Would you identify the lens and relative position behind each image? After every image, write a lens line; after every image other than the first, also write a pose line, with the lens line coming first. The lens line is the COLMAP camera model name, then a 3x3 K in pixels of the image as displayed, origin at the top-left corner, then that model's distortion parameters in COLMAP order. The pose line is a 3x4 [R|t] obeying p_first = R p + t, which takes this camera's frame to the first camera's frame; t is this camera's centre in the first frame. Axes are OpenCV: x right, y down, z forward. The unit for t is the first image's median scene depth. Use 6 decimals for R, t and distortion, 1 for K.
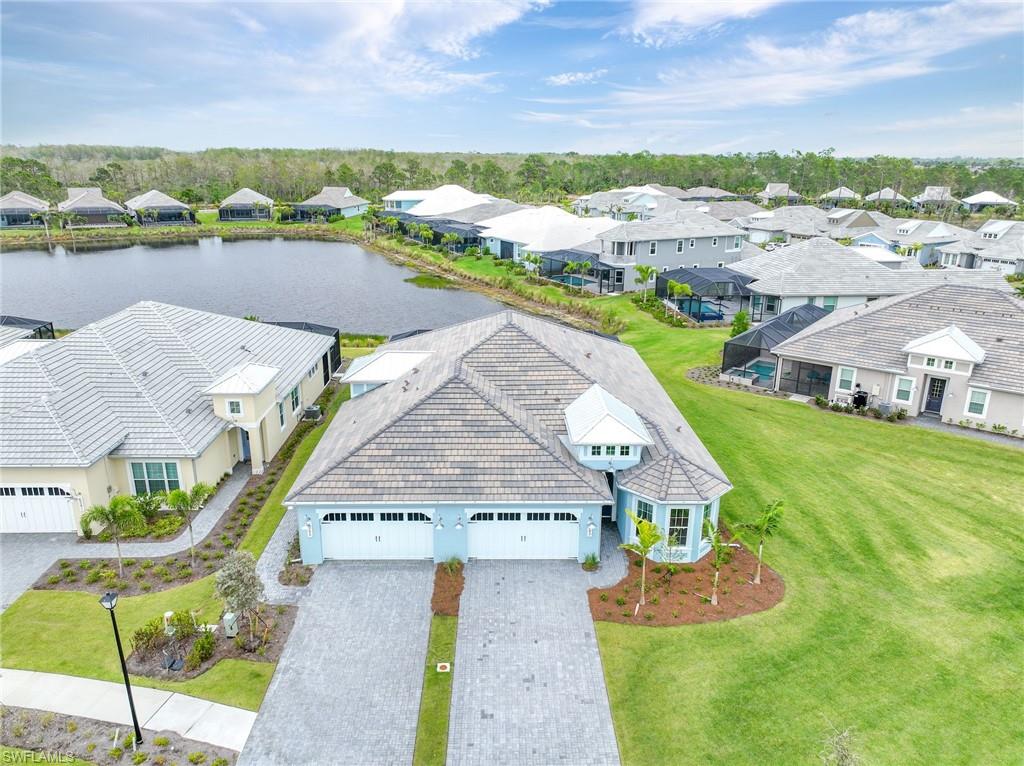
lens RADIAL K [[718.5, 0, 512.0], [0, 718.5, 383.0], [0, 0, 1]] dist [-0.004062, 0.023253]
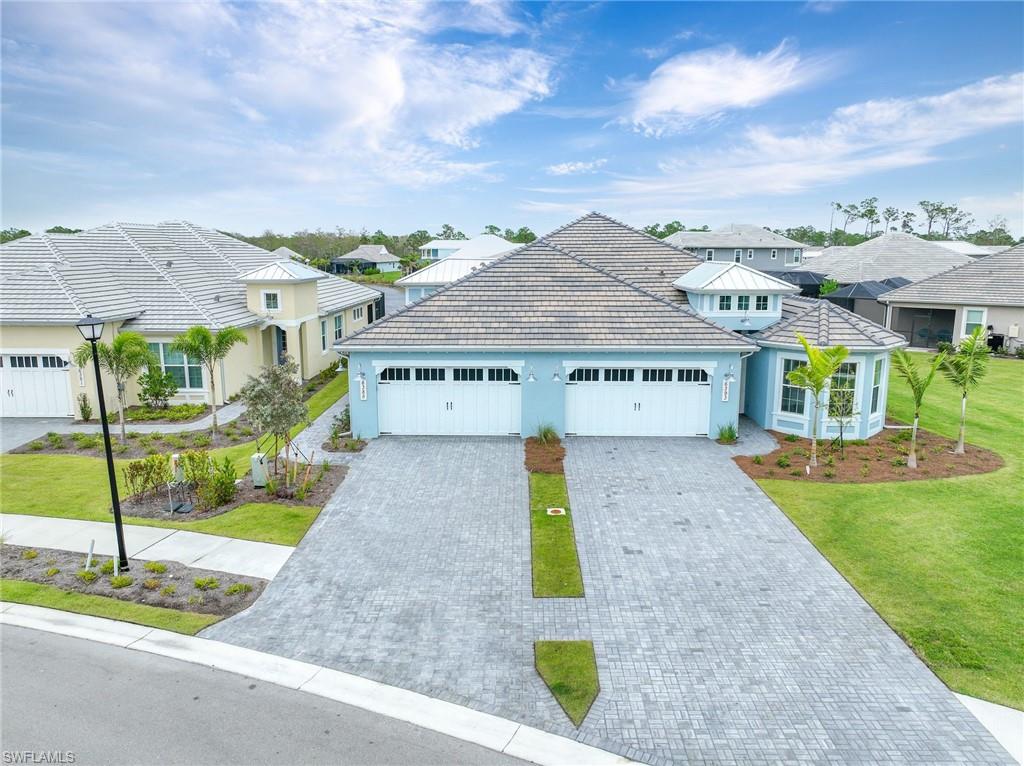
lens RADIAL K [[718.5, 0, 512.0], [0, 718.5, 383.0], [0, 0, 1]] dist [-0.004062, 0.023253]
pose [[0.999351, -0.003120, -0.035891, -0.095205], [-0.001360, 0.992263, -0.124148, 0.301614], [0.036001, 0.124116, 0.991614, 0.239658]]
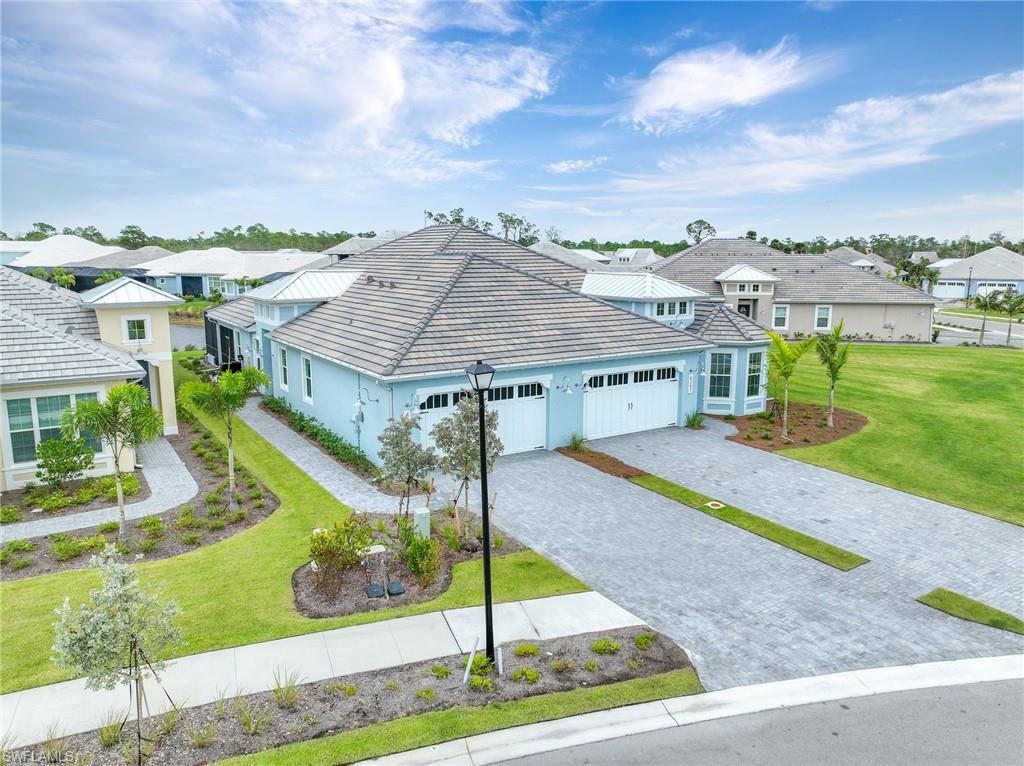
lens RADIAL K [[718.5, 0, 512.0], [0, 718.5, 383.0], [0, 0, 1]] dist [-0.004062, 0.023253]
pose [[0.848679, -0.101709, 0.519037, -0.567501], [0.165737, 0.983052, -0.078362, 0.244401], [-0.502271, 0.152528, 0.851152, 0.360155]]
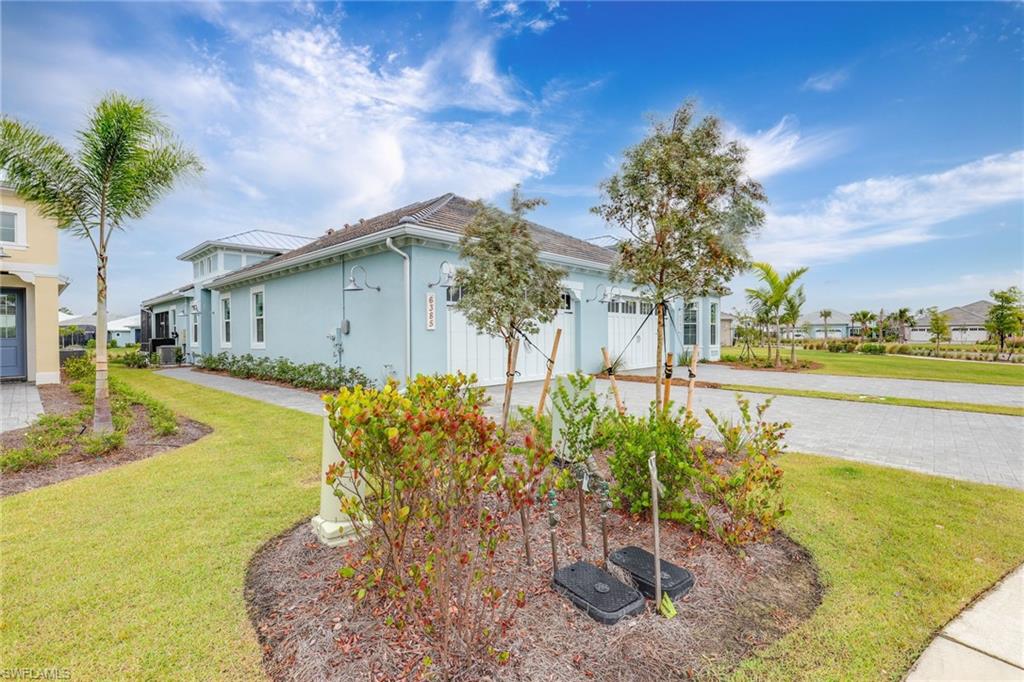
lens RADIAL K [[480.6, 0, 512.0], [0, 480.6, 341.0], [0, 0, 1]] dist [-0.032766, 0.000222]
pose [[0.700296, -0.029397, 0.713247, -0.476240], [0.230478, 0.954953, -0.186934, 0.300074], [-0.675622, 0.295297, 0.675526, 0.787493]]
